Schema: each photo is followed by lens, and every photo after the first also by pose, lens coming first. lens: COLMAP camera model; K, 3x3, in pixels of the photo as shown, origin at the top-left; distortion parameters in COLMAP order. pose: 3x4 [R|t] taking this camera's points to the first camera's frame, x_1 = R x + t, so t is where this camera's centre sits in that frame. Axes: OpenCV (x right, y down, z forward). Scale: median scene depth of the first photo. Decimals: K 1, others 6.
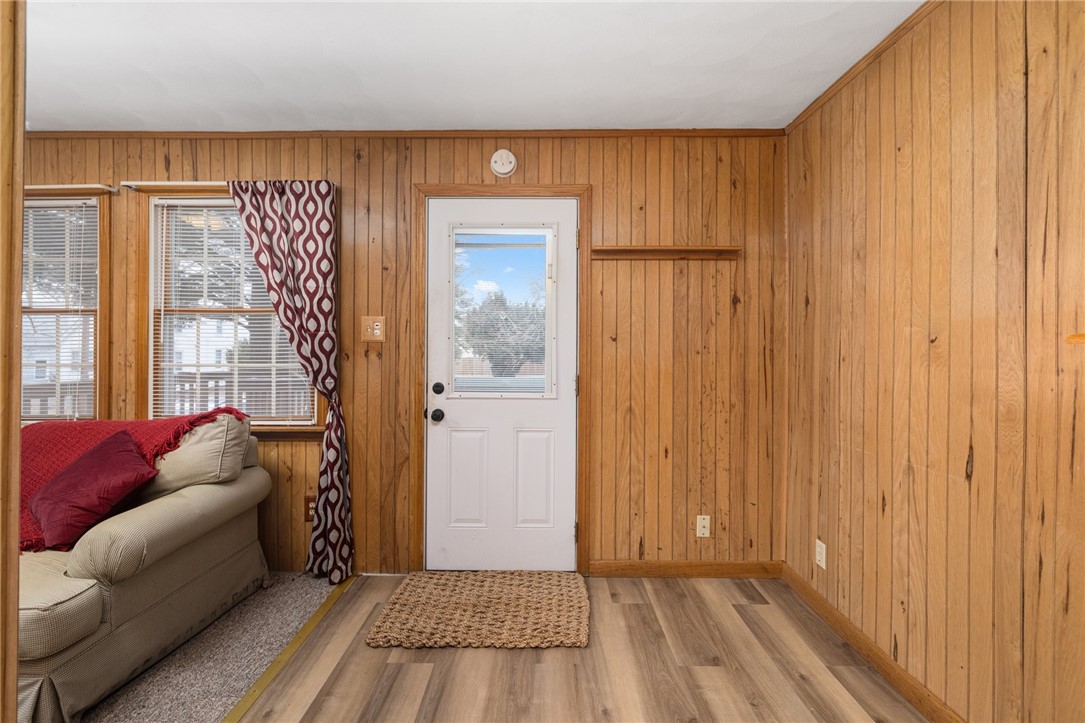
lens RADIAL K [[439.7, 0, 526.2], [0, 439.7, 350.2], [0, 0, 1]] dist [0.002022, 0.000005]
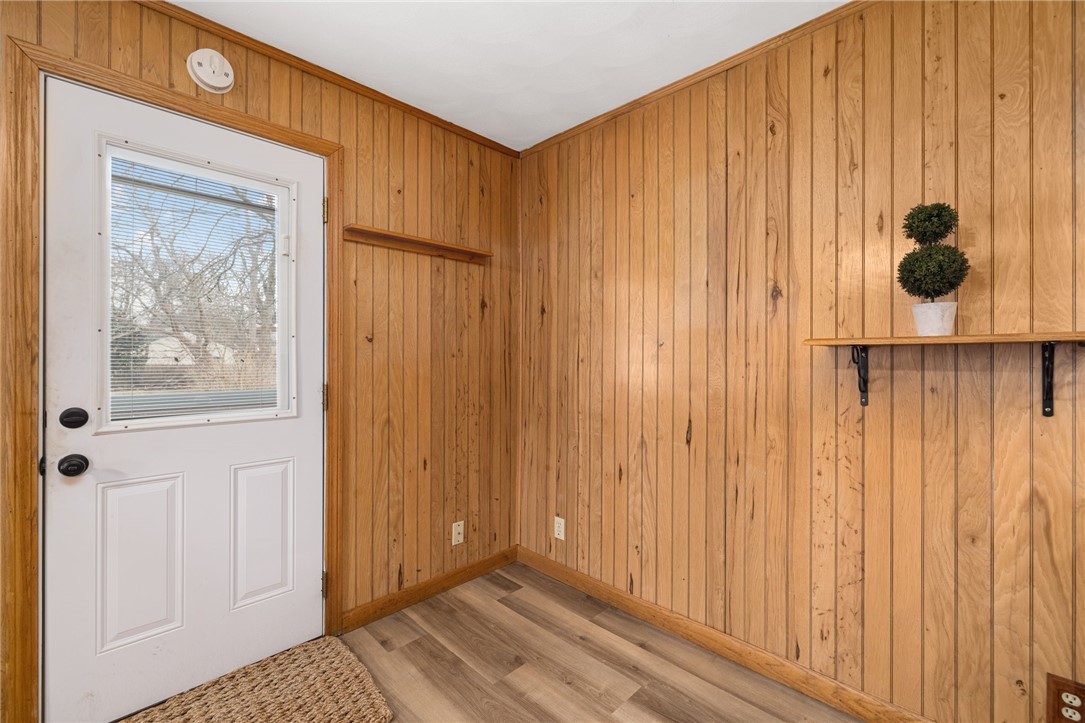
lens RADIAL K [[452.7, 0, 528.5], [0, 452.7, 359.2], [0, 0, 1]] dist [-0.002011, -0.000234]
pose [[0.712922, -0.004520, 0.701229, -0.204816], [0.001112, 0.999985, 0.005314, 0.008711], [-0.701243, -0.003009, 0.712916, 0.186036]]
